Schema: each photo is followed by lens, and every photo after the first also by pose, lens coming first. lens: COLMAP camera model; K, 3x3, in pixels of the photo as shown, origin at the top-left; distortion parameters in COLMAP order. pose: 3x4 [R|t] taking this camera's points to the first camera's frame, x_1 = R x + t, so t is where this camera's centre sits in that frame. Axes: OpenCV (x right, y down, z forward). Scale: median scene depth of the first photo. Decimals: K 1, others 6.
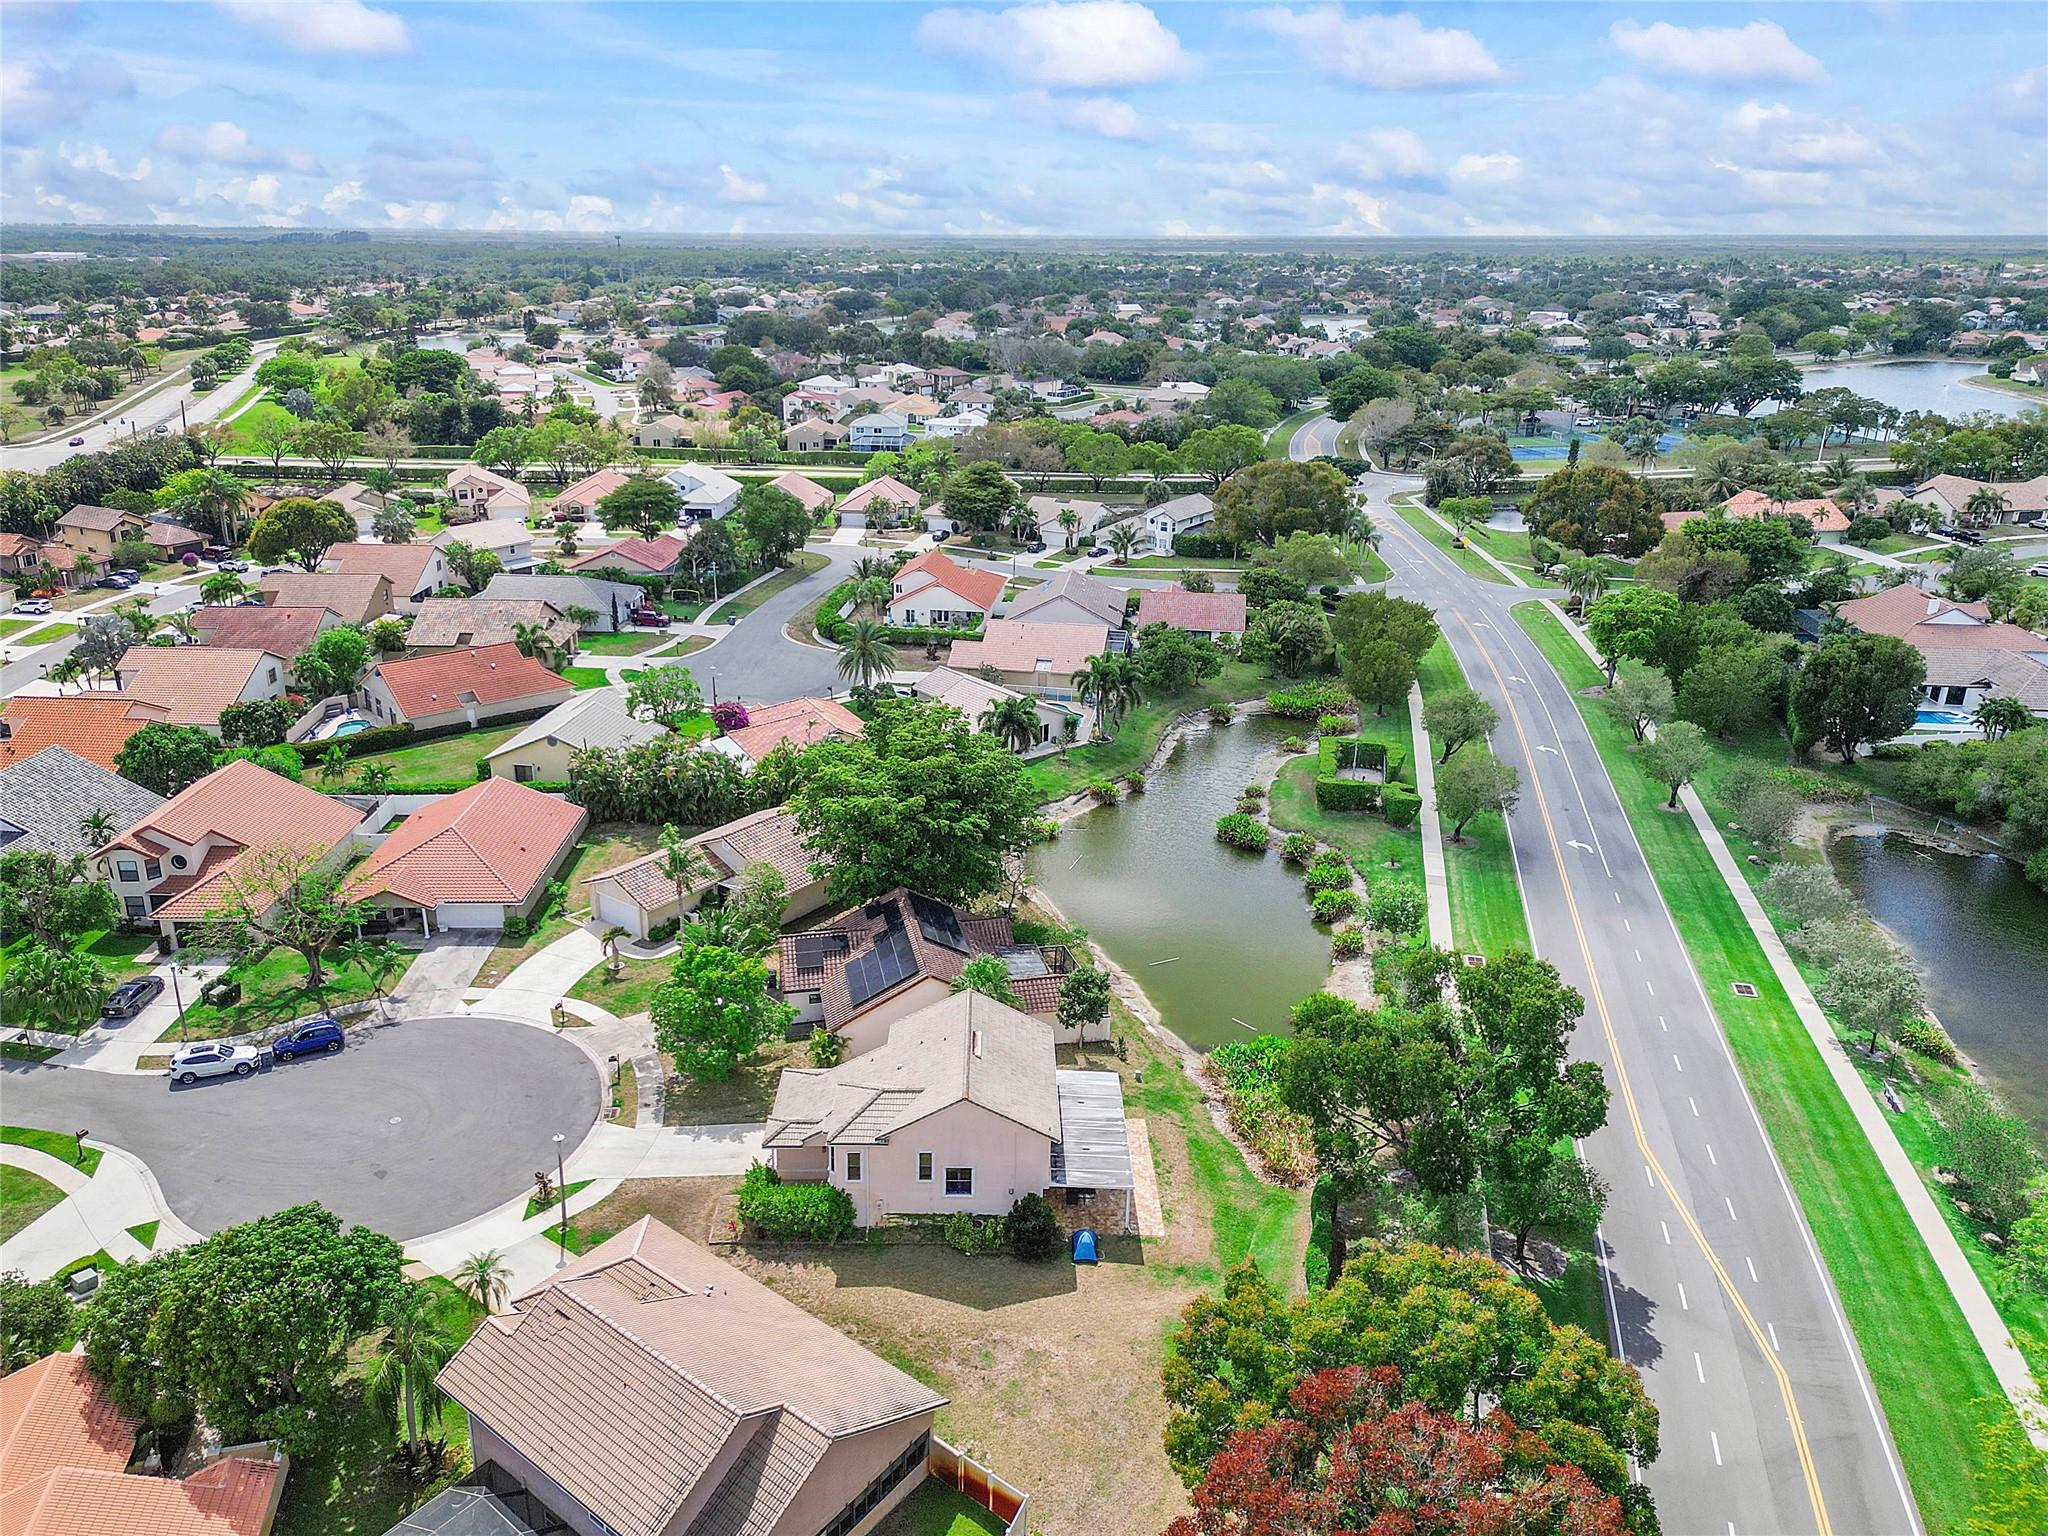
lens RADIAL K [[1440.9, 0, 1011.5], [0, 1440.9, 800.8], [0, 0, 1]] dist [0.077338, -0.082862]
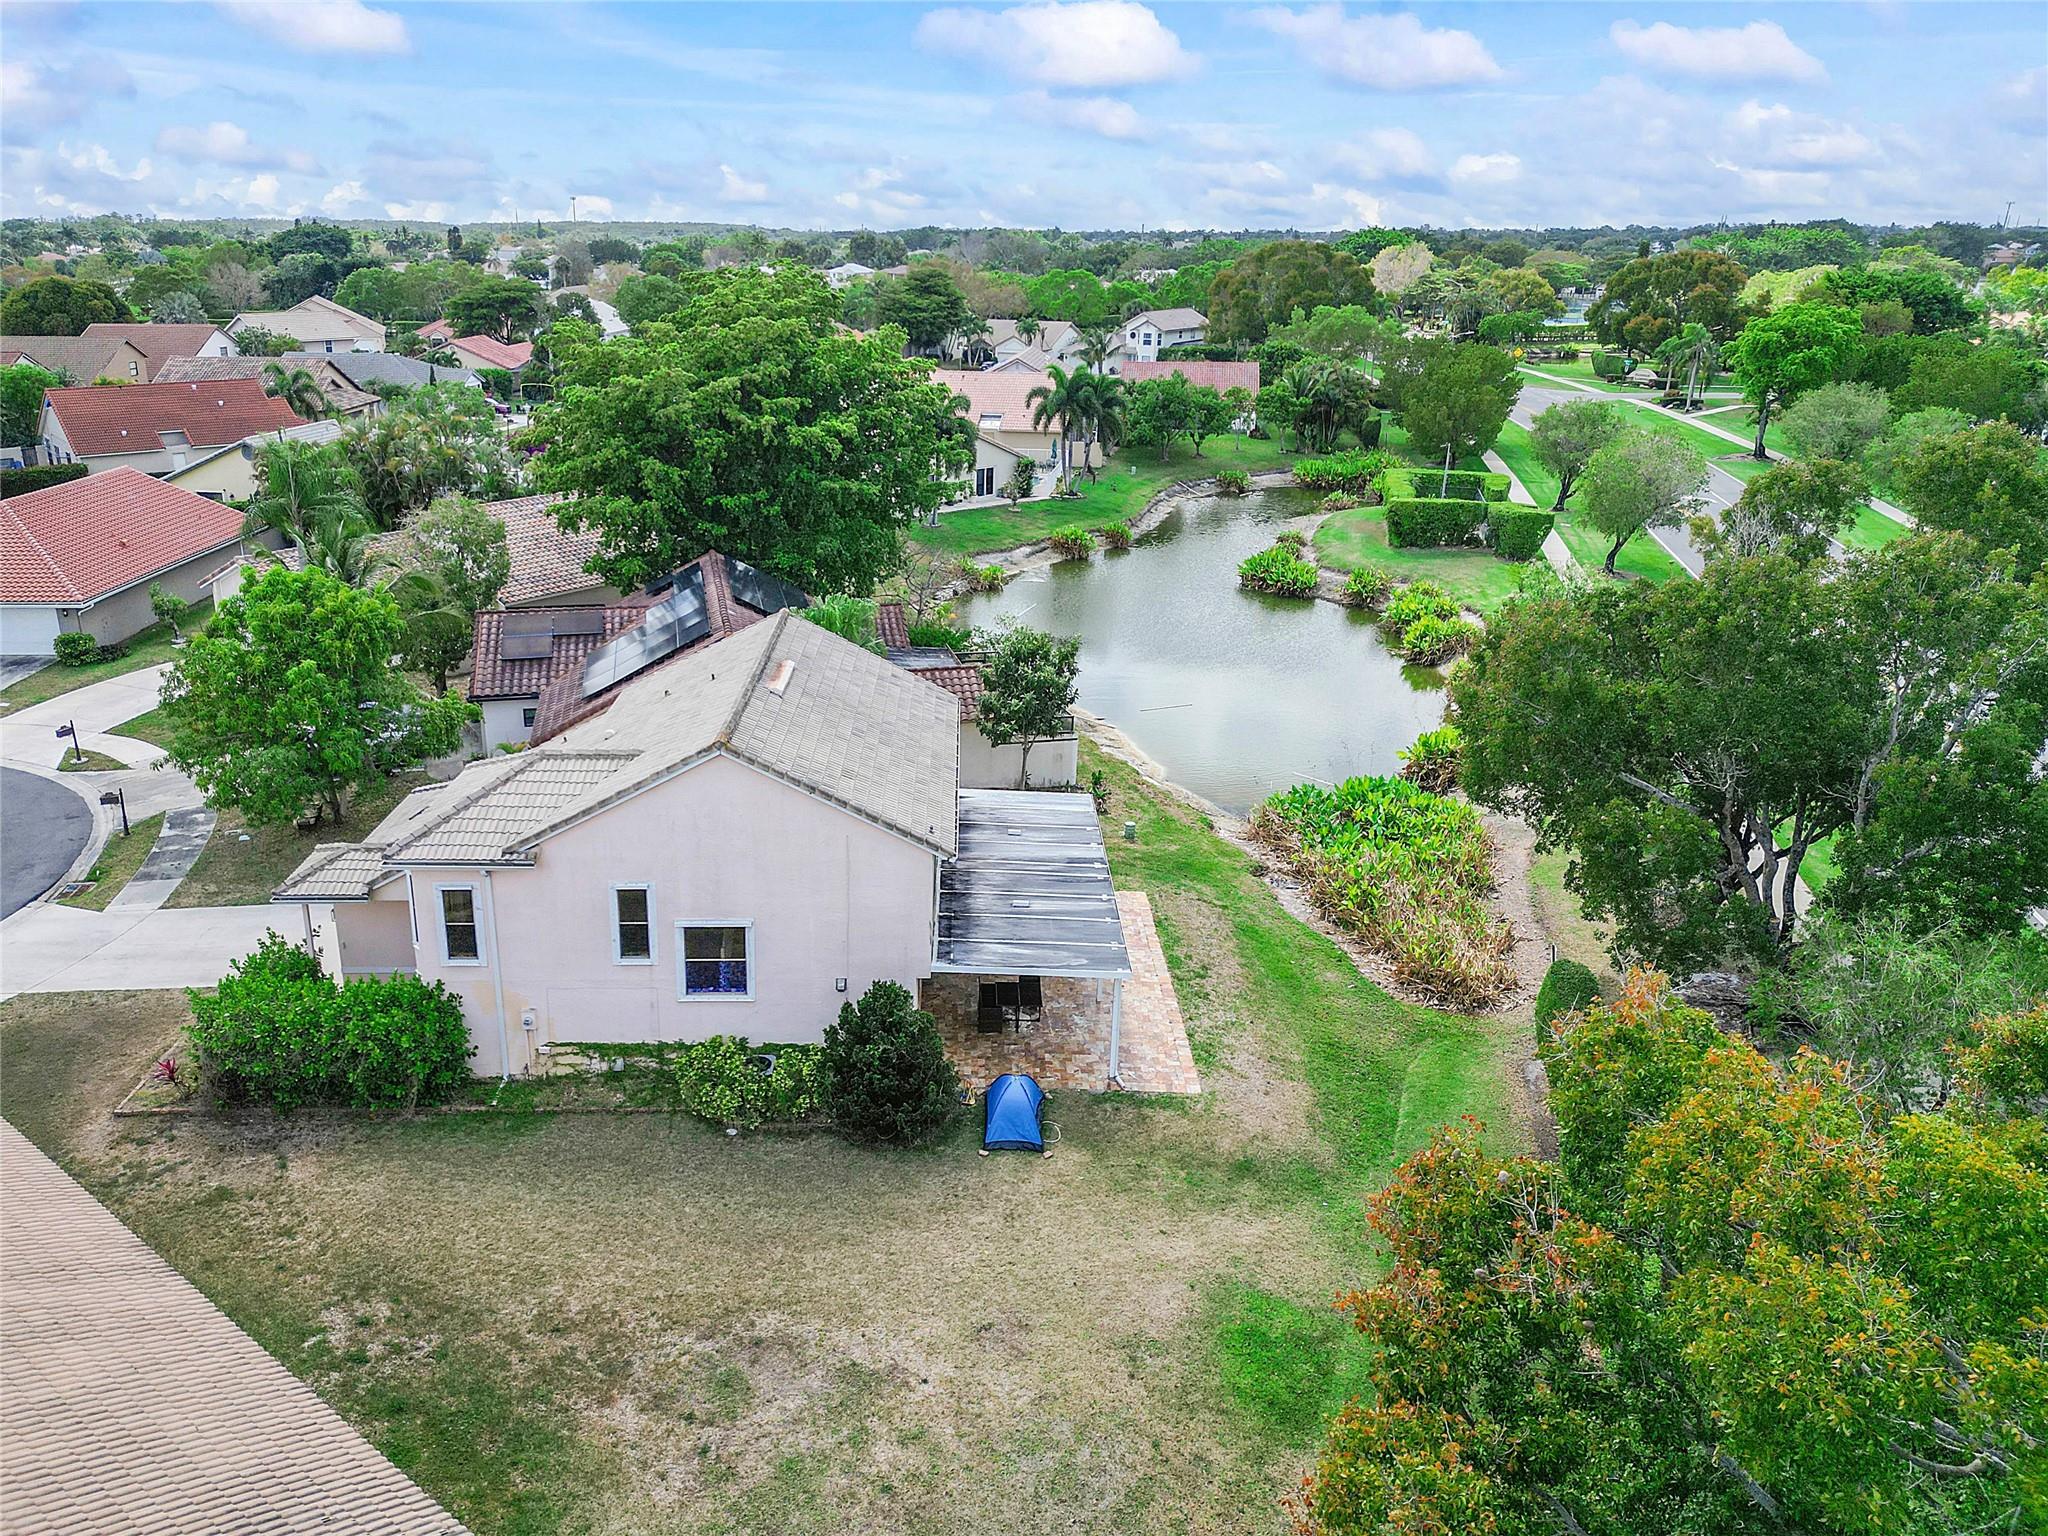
lens RADIAL K [[1451.6, 0, 979.0], [0, 1451.6, 736.1], [0, 0, 1]] dist [0.085324, -0.088560]
pose [[0.999962, -0.006346, -0.006058, 0.031391], [0.006080, 0.999054, -0.043055, 0.154902], [0.006326, 0.043016, 0.999054, 0.410613]]
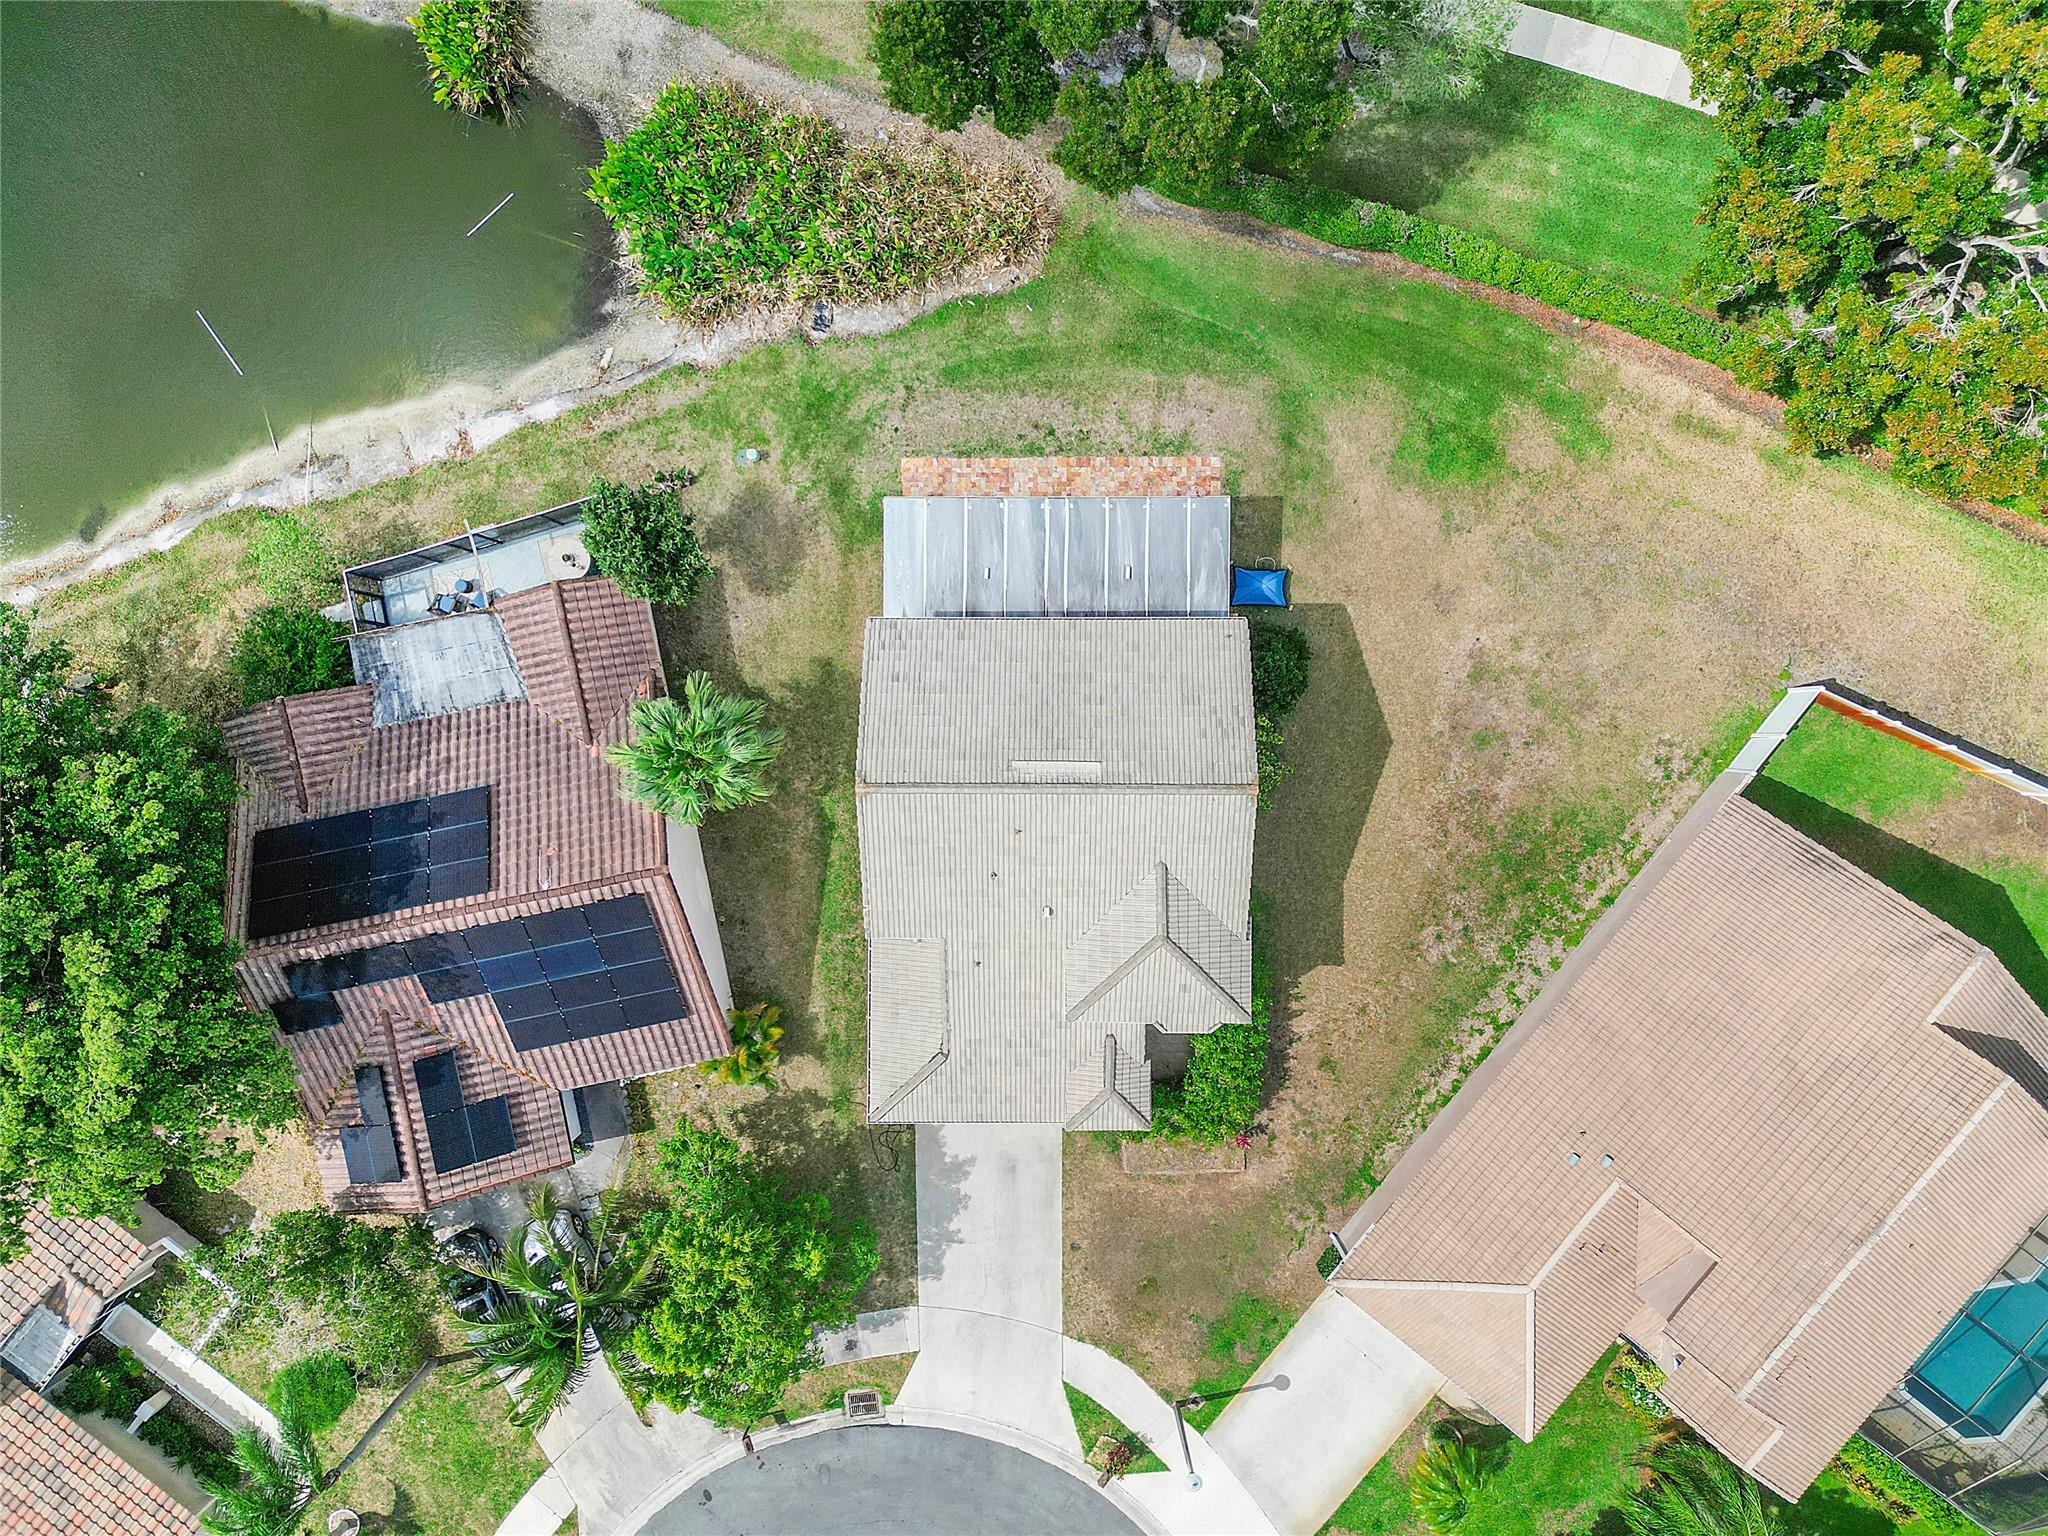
lens RADIAL K [[1445.6, 0, 995.1], [0, 1445.6, 802.4], [0, 0, 1]] dist [0.101445, -0.122832]
pose [[0.012951, -0.998177, -0.058949, -0.005429], [0.374638, -0.049816, 0.925832, -0.237791], [-0.927081, -0.034075, 0.373310, 0.621064]]
